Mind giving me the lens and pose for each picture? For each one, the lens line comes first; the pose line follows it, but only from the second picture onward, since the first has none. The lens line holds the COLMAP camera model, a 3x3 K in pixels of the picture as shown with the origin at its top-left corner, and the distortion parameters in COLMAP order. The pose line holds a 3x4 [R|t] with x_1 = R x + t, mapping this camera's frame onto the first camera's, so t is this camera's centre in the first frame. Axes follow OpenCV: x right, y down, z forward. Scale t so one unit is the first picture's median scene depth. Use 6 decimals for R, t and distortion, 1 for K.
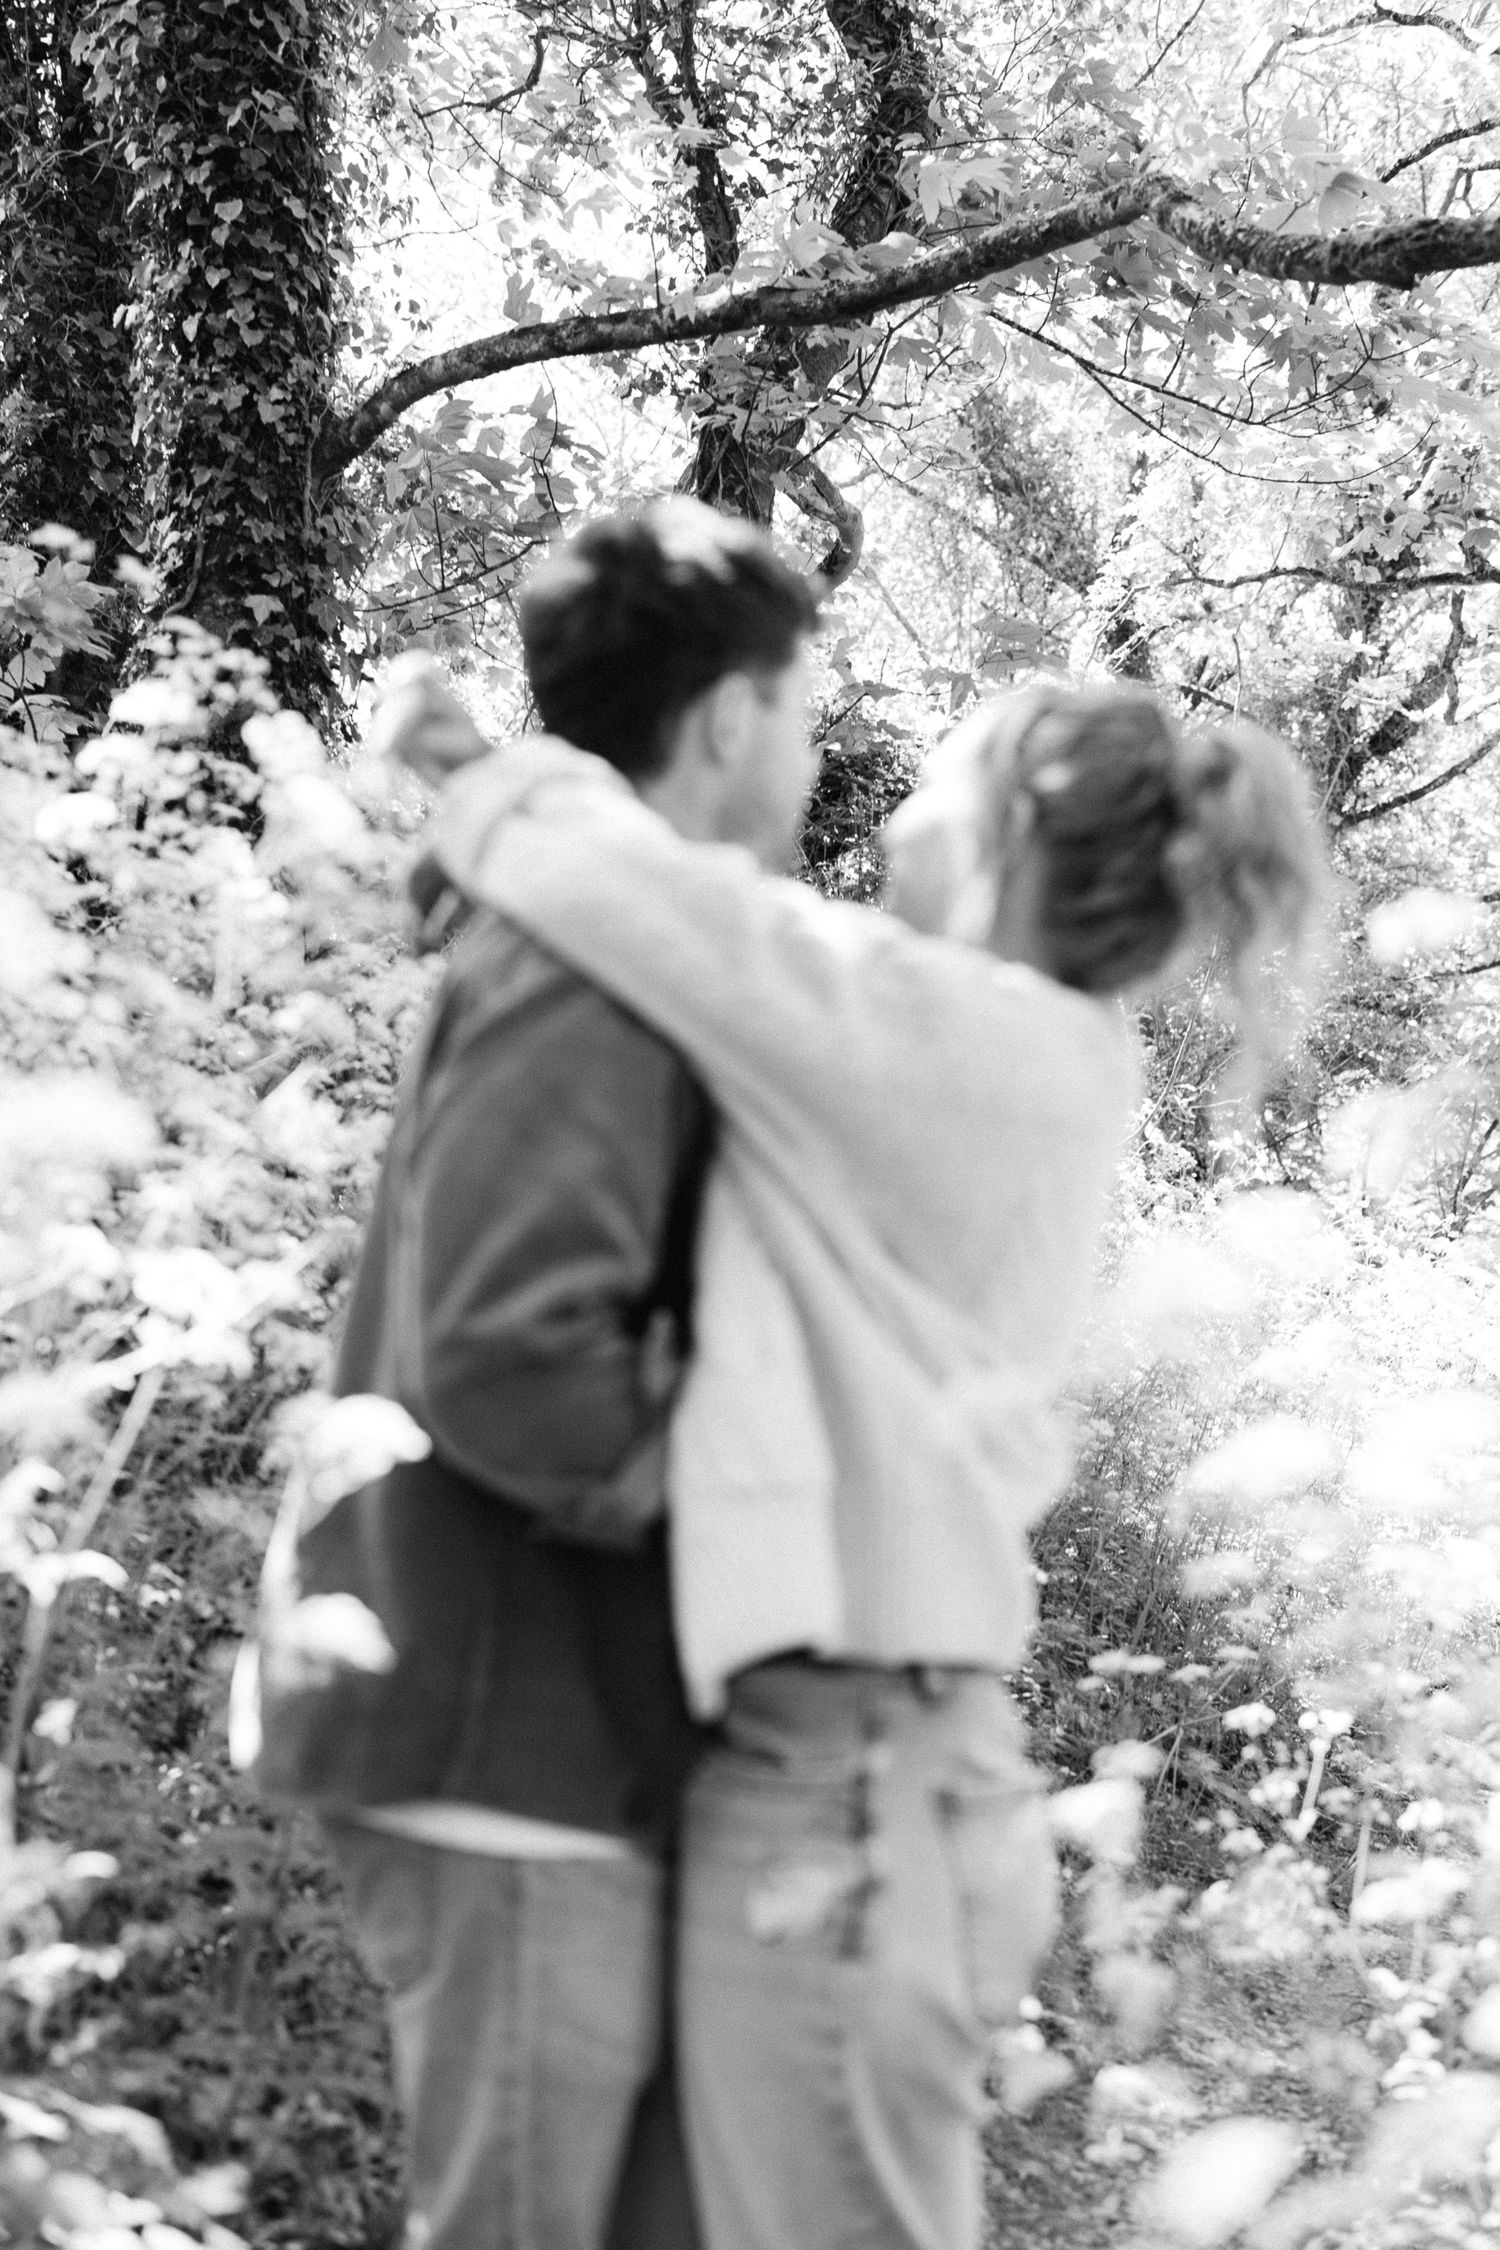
lens RADIAL K [[3427.9, 0, 743.6], [0, 3427.9, 1123.8], [0, 0, 1]] dist [0.017888, 0.000000]
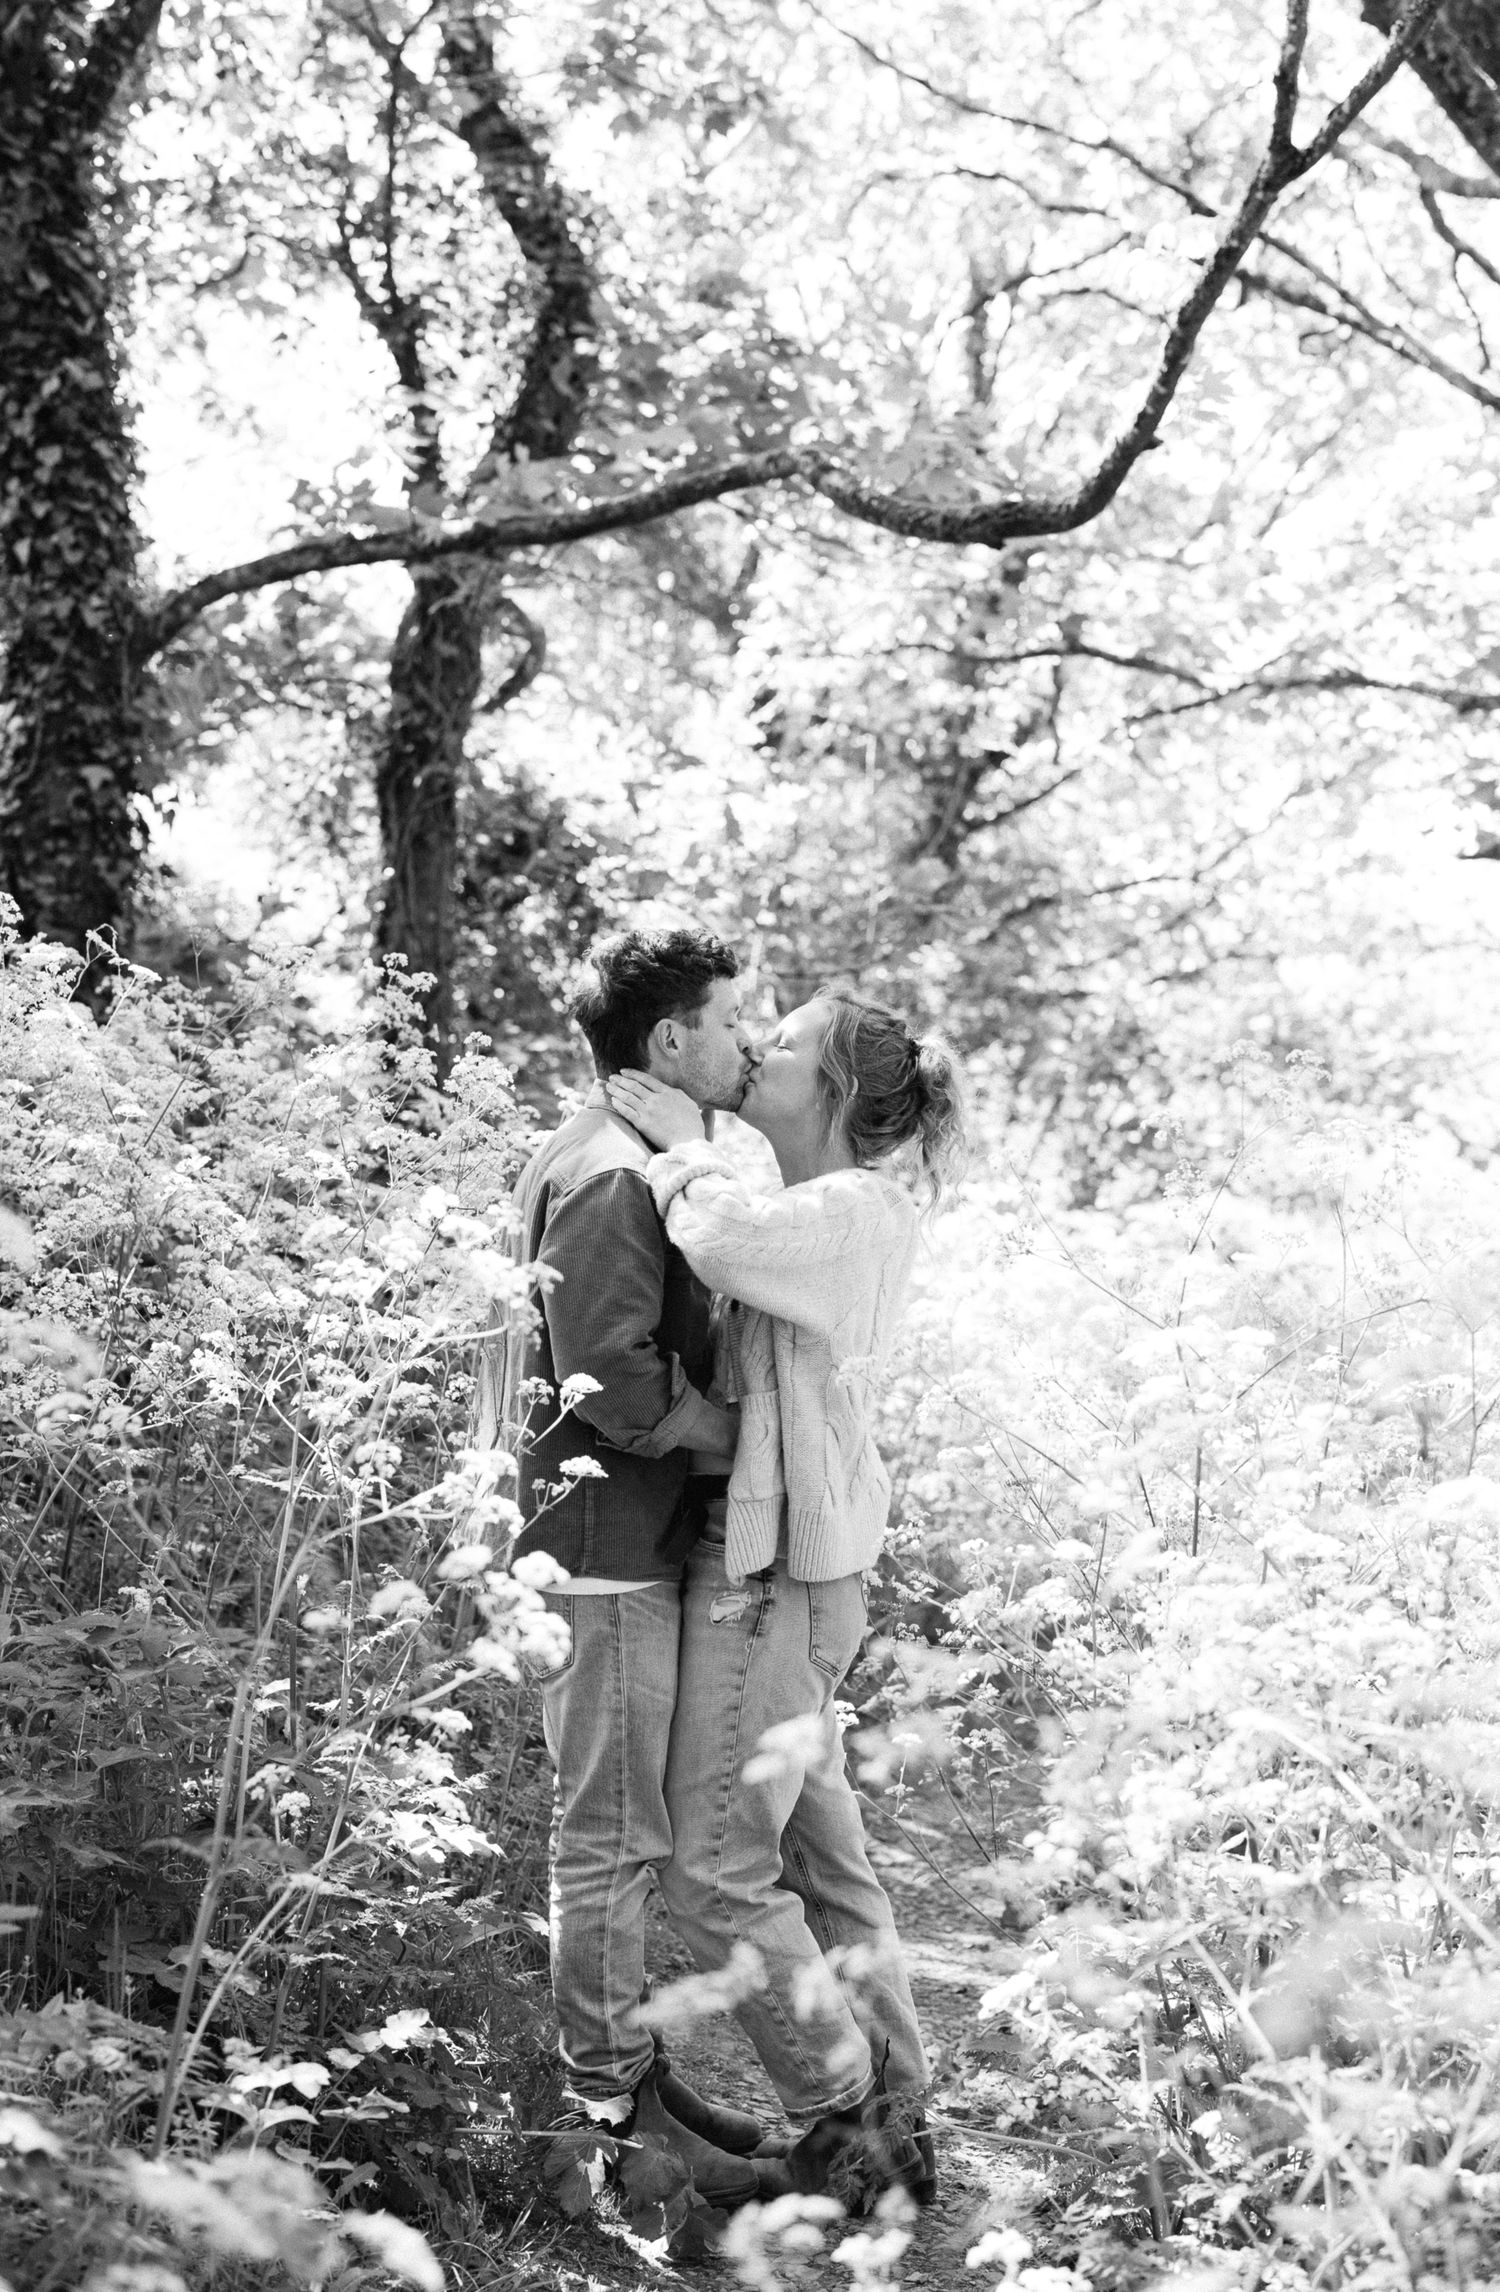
lens RADIAL K [[3580.6, 0, 677.6], [0, 3580.6, 1126.4], [0, 0, 1]] dist [0.041426, 0.000000]
pose [[0.994530, -0.057436, 0.087242, -0.051996], [0.057091, 0.998348, 0.006452, -0.021373], [-0.087468, -0.001436, 0.996166, -0.299447]]
